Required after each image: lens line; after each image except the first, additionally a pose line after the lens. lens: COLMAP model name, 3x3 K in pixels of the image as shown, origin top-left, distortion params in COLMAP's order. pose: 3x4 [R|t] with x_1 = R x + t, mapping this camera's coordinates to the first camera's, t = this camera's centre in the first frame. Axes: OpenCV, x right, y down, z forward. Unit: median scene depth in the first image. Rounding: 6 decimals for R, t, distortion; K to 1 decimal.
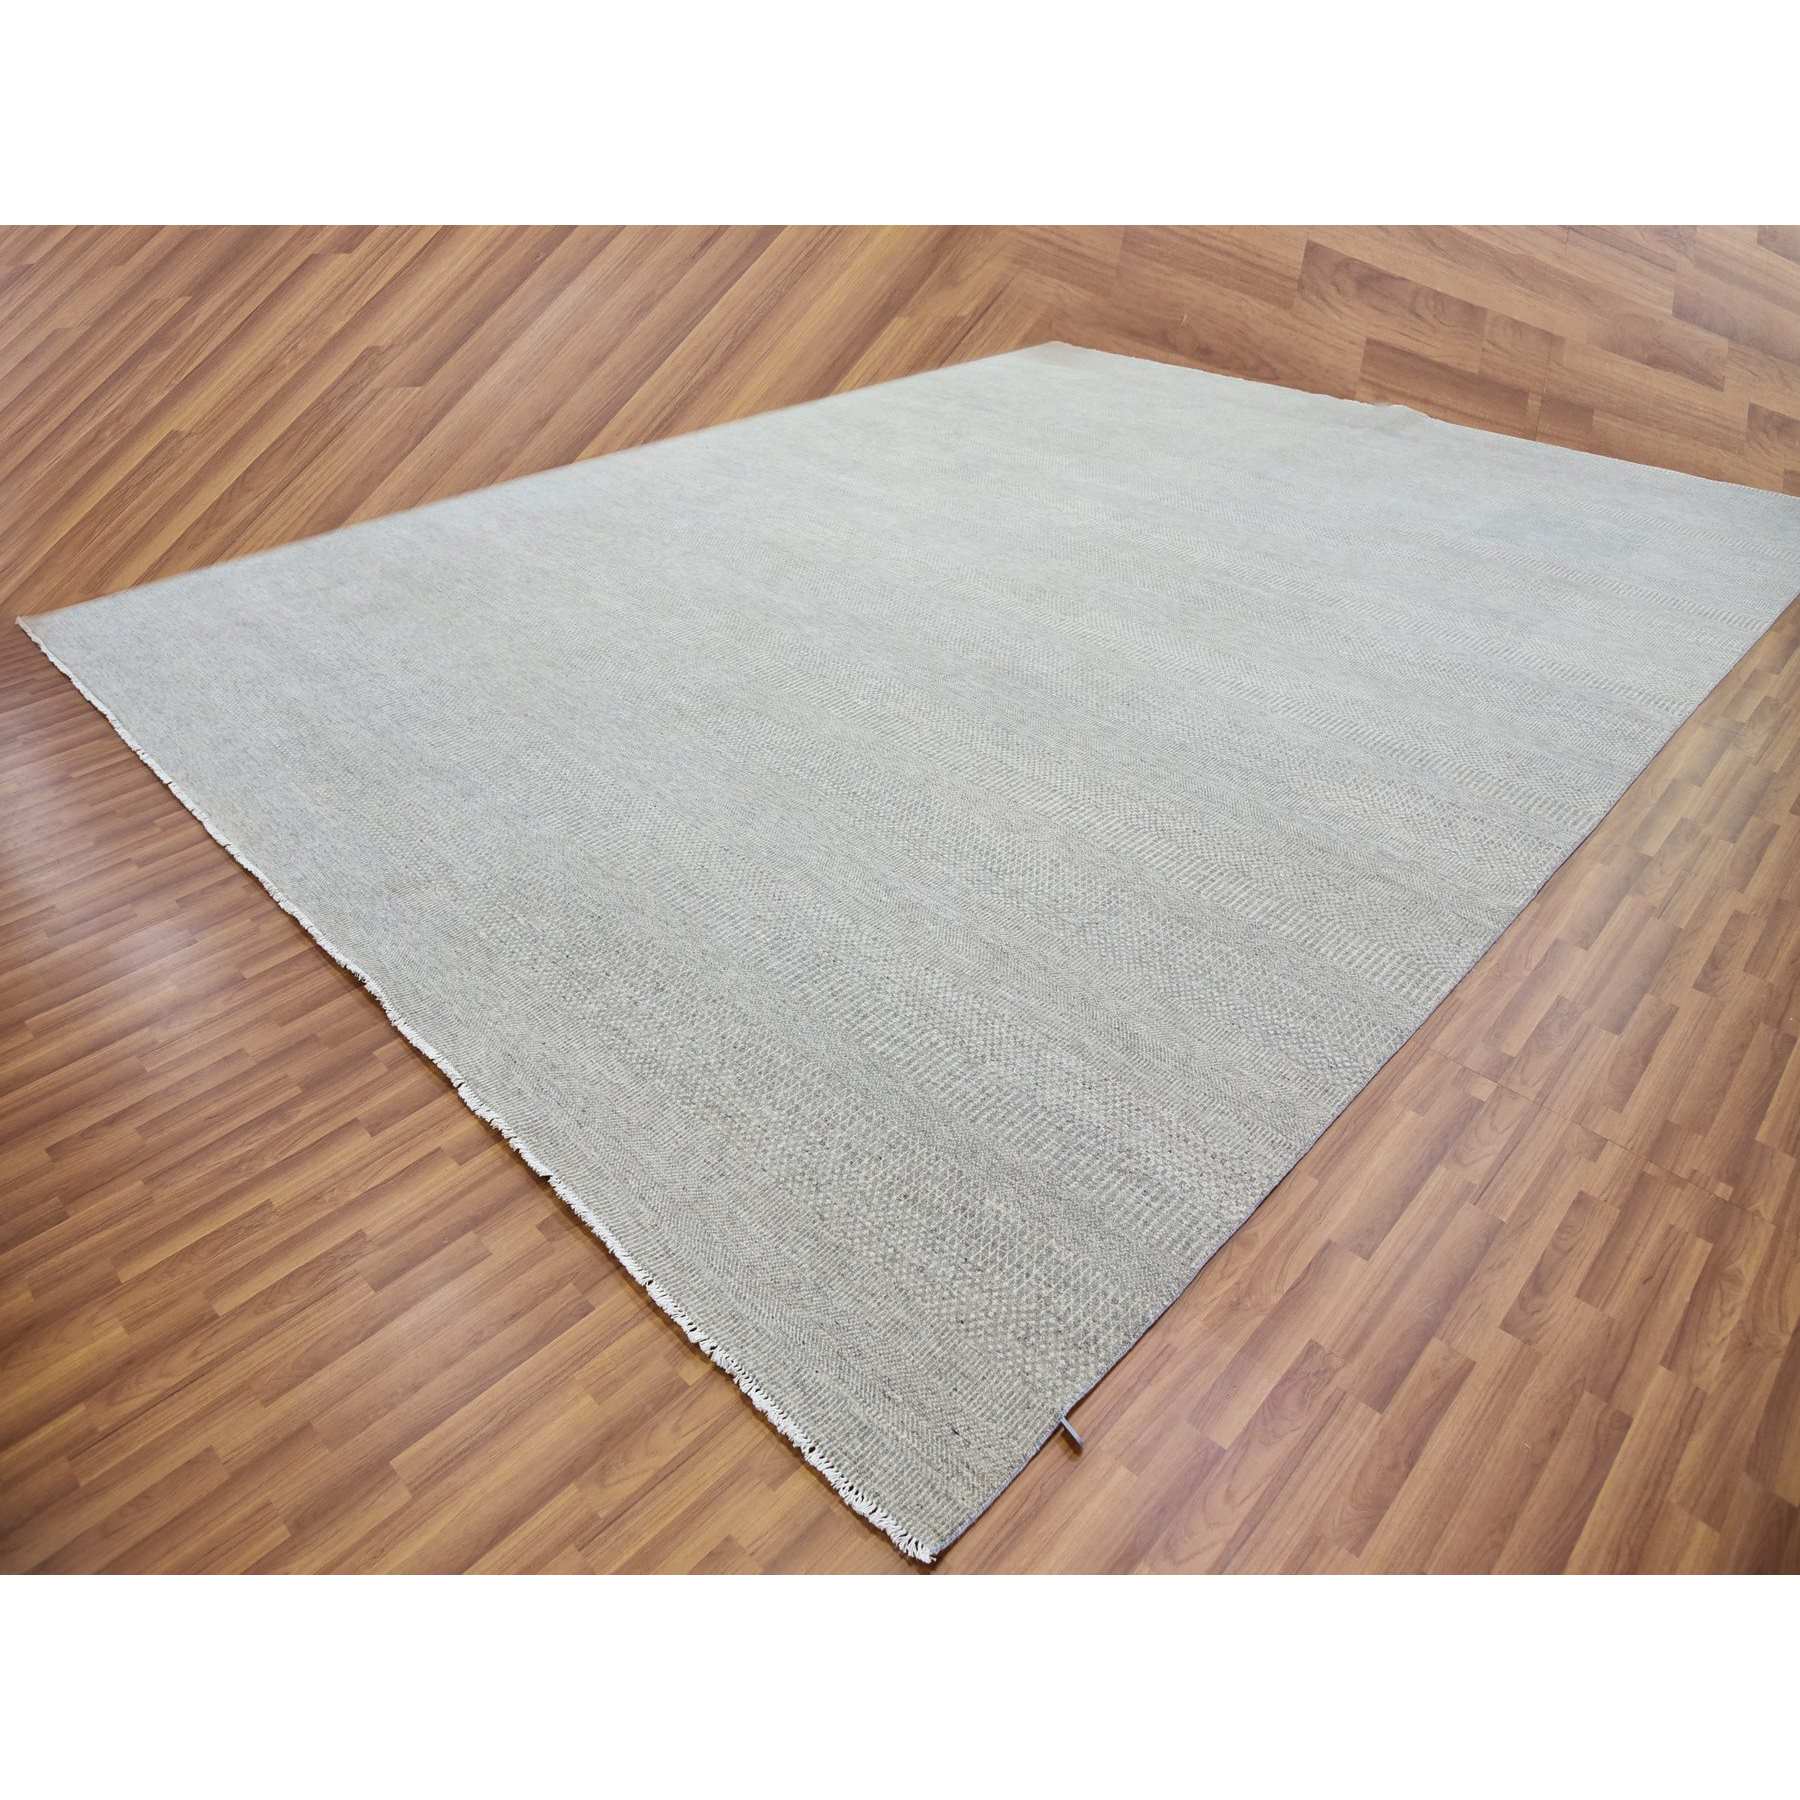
lens RADIAL K [[1943.7, 0, 900.0], [0, 1943.7, 900.0], [0, 0, 1]] dist [-0.312328, 0.417244]
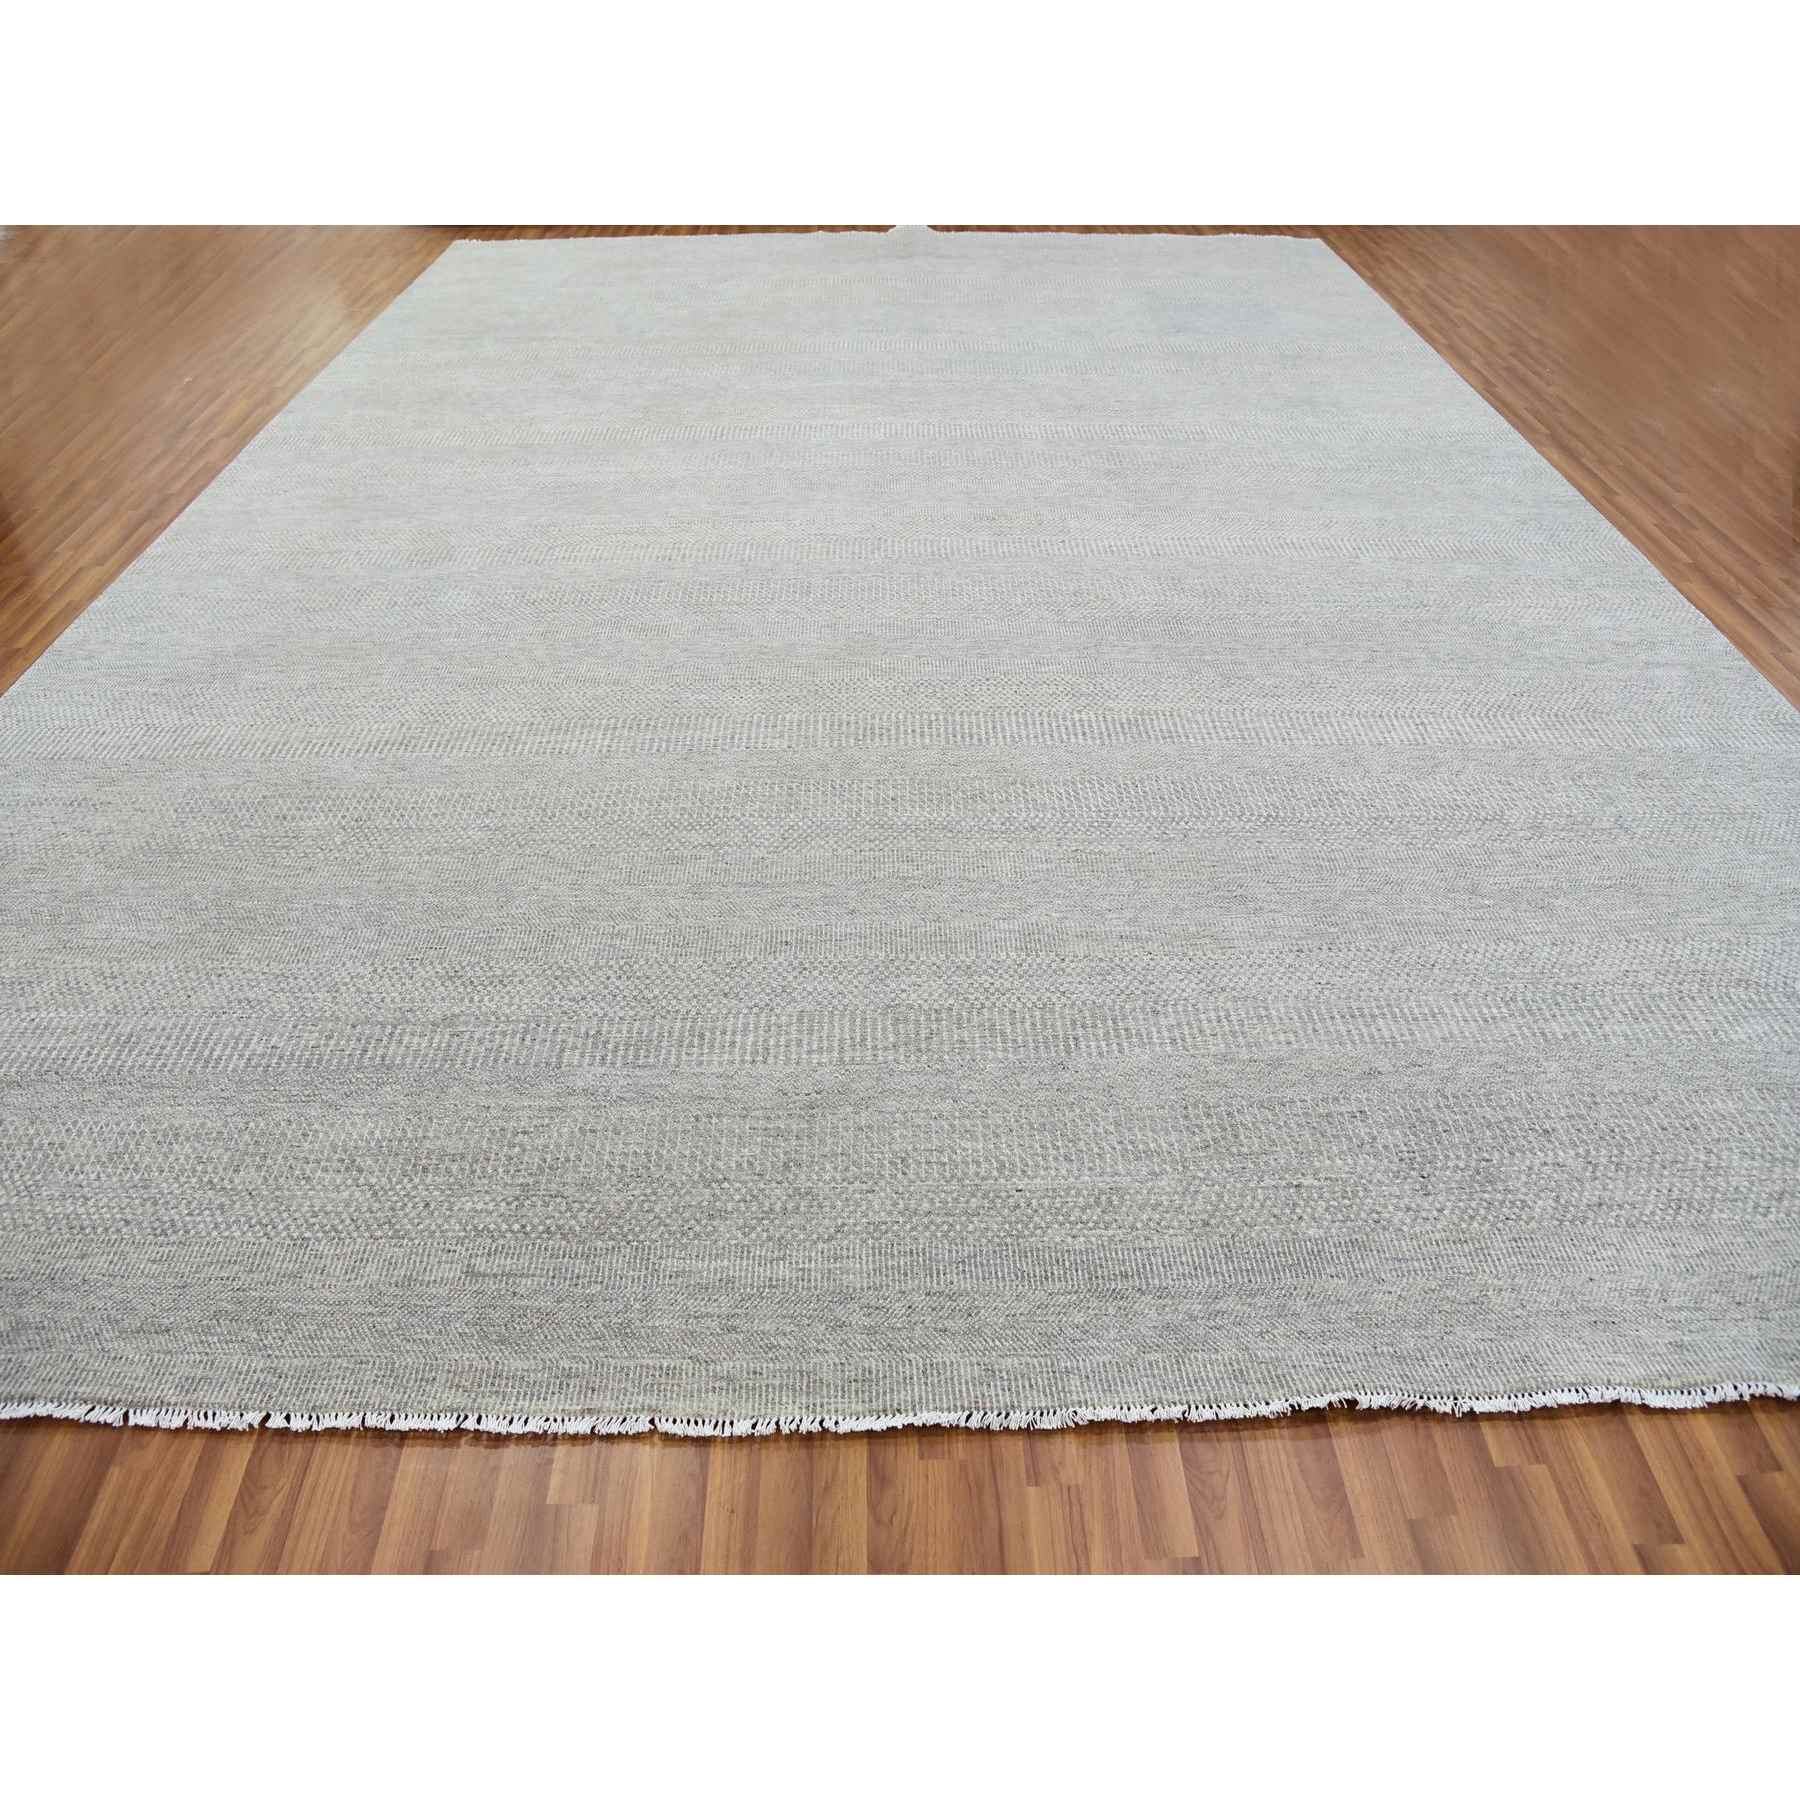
lens RADIAL K [[1943.7, 0, 900.0], [0, 1943.7, 900.0], [0, 0, 1]] dist [-0.312328, 0.417244]
pose [[0.524350, -0.415285, 0.743367, -0.621209], [0.372410, 0.896930, 0.238385, -0.241308], [-0.765746, 0.151840, 0.624962, 0.641765]]
